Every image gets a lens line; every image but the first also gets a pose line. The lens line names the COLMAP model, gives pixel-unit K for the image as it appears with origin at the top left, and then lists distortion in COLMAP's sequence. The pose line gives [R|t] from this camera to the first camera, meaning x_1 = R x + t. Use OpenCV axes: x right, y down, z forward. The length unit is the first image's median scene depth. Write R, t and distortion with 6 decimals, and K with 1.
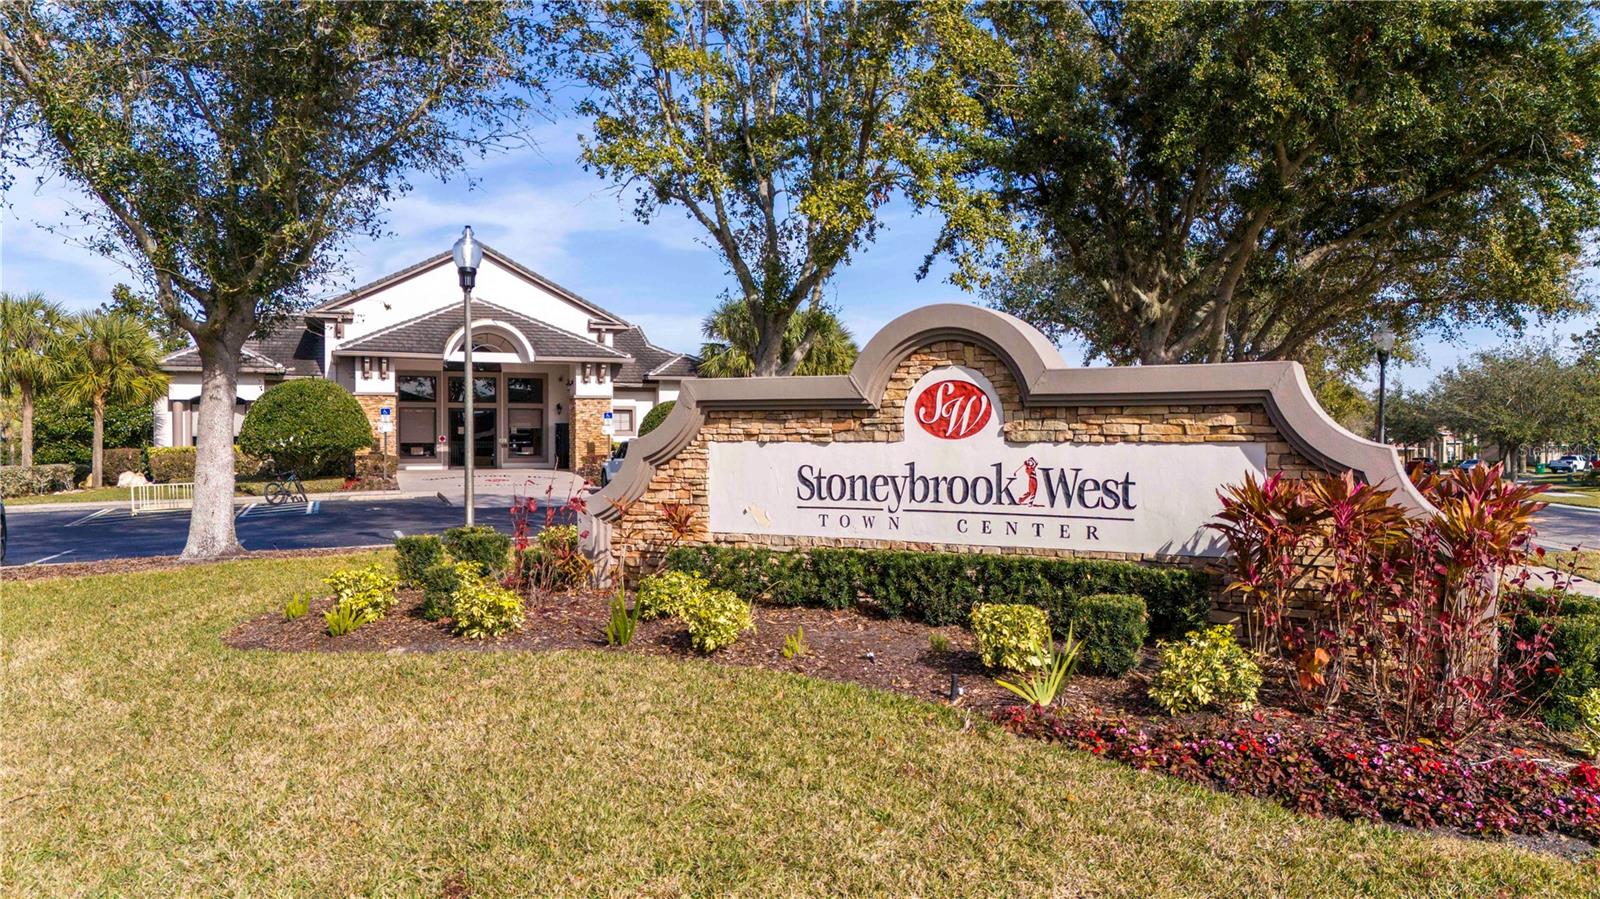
lens RADIAL K [[1207.6, 0, 800.0], [0, 1207.6, 449.5], [0, 0, 1]] dist [0.042165, -0.002509]
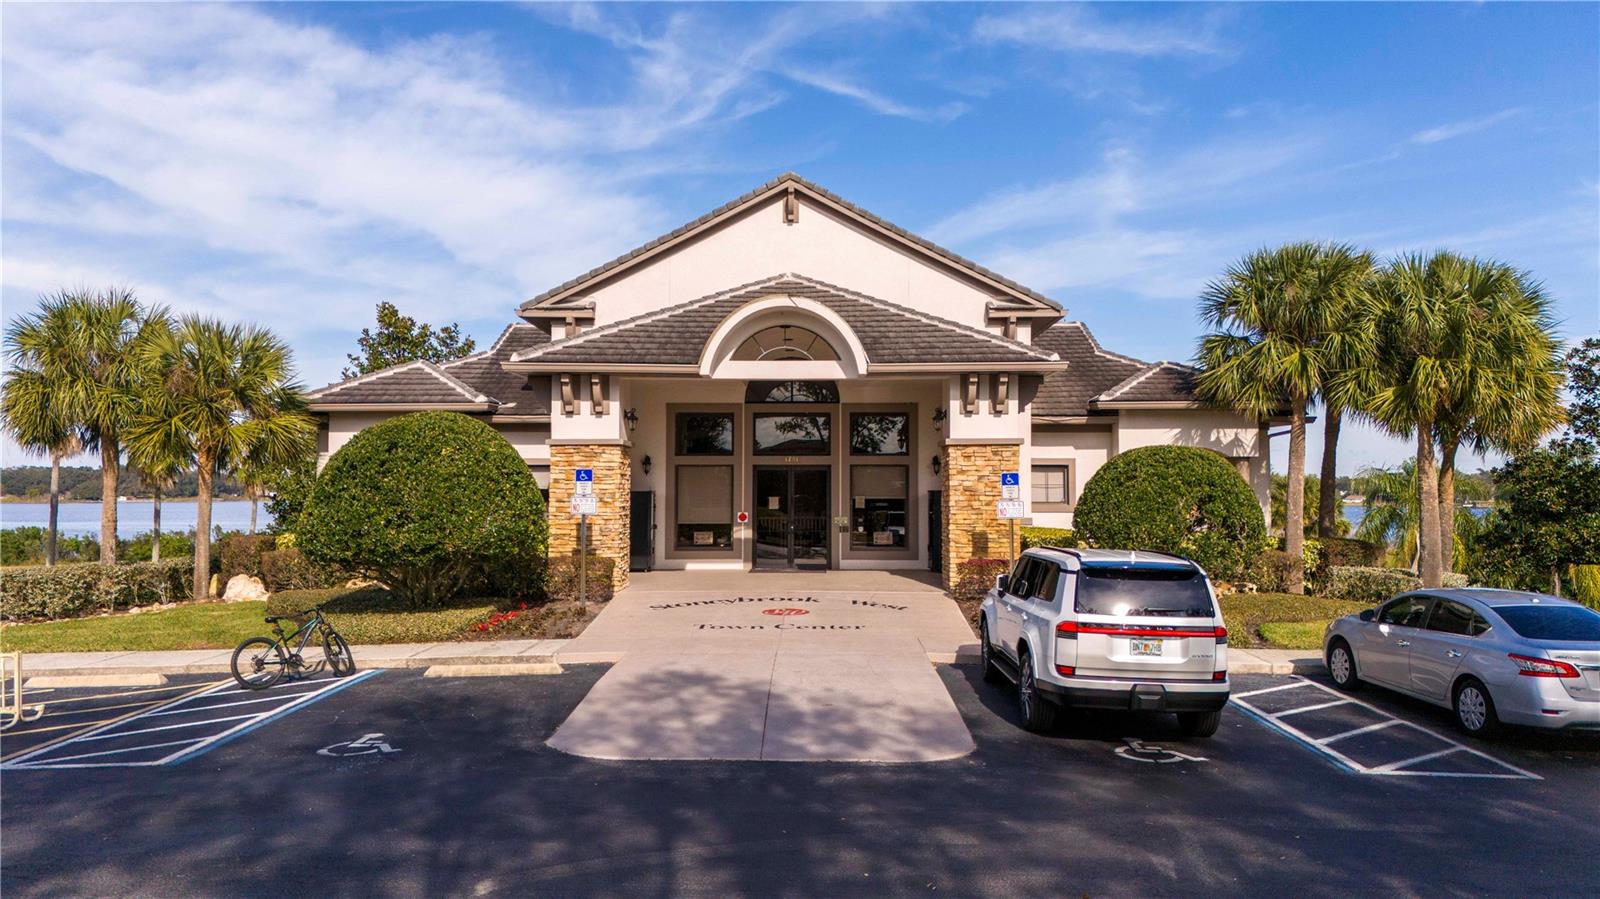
lens RADIAL K [[1207.6, 0, 800.0], [0, 1207.6, 449.5], [0, 0, 1]] dist [0.042165, -0.002509]
pose [[0.931696, -0.012647, -0.363019, -0.057686], [-0.001978, 0.999202, -0.039887, -0.019268], [0.363233, 0.037881, 0.930928, 0.485128]]
